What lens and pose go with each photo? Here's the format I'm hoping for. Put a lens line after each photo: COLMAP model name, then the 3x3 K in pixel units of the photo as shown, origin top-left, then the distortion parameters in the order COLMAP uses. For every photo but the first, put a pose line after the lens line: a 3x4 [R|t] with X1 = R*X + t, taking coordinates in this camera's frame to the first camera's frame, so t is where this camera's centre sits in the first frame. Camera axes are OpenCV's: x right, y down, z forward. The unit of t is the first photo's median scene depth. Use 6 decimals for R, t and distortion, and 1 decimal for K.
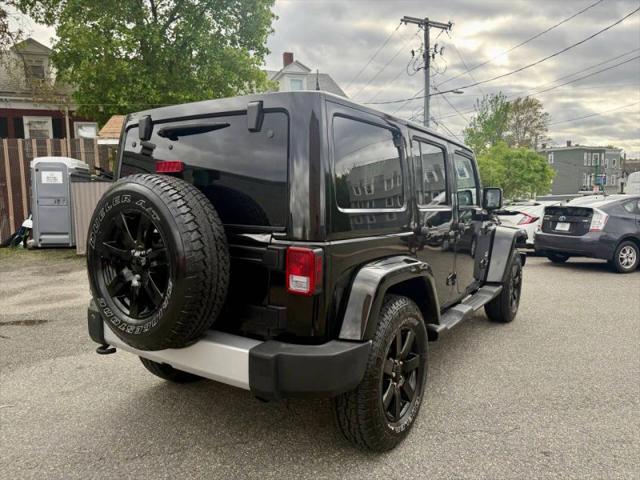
lens RADIAL K [[464.2, 0, 317.7], [0, 464.2, 249.7], [0, 0, 1]] dist [0.062208, -0.080284]
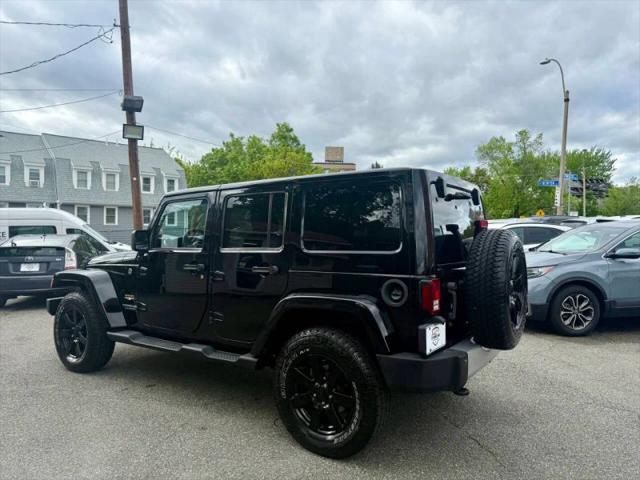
lens RADIAL K [[460.0, 0, 331.2], [0, 460.0, 241.4], [0, 0, 1]] dist [0.021069, 0.001444]
pose [[-0.020271, -0.005464, 0.999780, -0.453444], [0.100436, 0.994915, 0.007474, -0.047126], [-0.994737, 0.100566, -0.019619, 0.388995]]
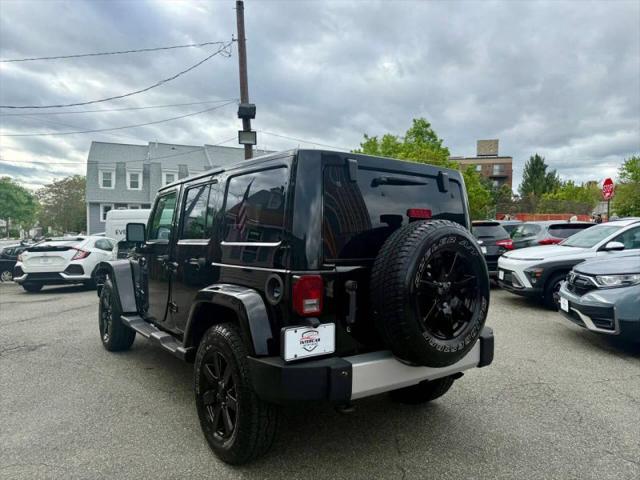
lens RADIAL K [[464.2, 0, 317.7], [0, 464.2, 249.7], [0, 0, 1]] dist [0.062208, -0.080284]
pose [[0.332487, -0.017857, 0.942939, -0.401619], [0.084388, 0.996373, -0.010887, -0.024700], [-0.939325, 0.083193, 0.332788, 0.222256]]
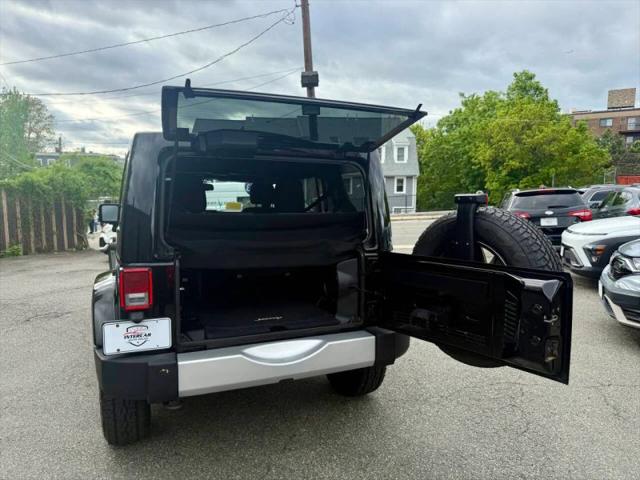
lens RADIAL K [[464.2, 0, 317.7], [0, 464.2, 249.7], [0, 0, 1]] dist [0.062208, -0.080284]
pose [[0.543021, -0.079592, 0.835938, -0.311331], [0.084965, 0.995597, 0.039601, -0.025406], [-0.835409, 0.049521, 0.547393, 0.088047]]
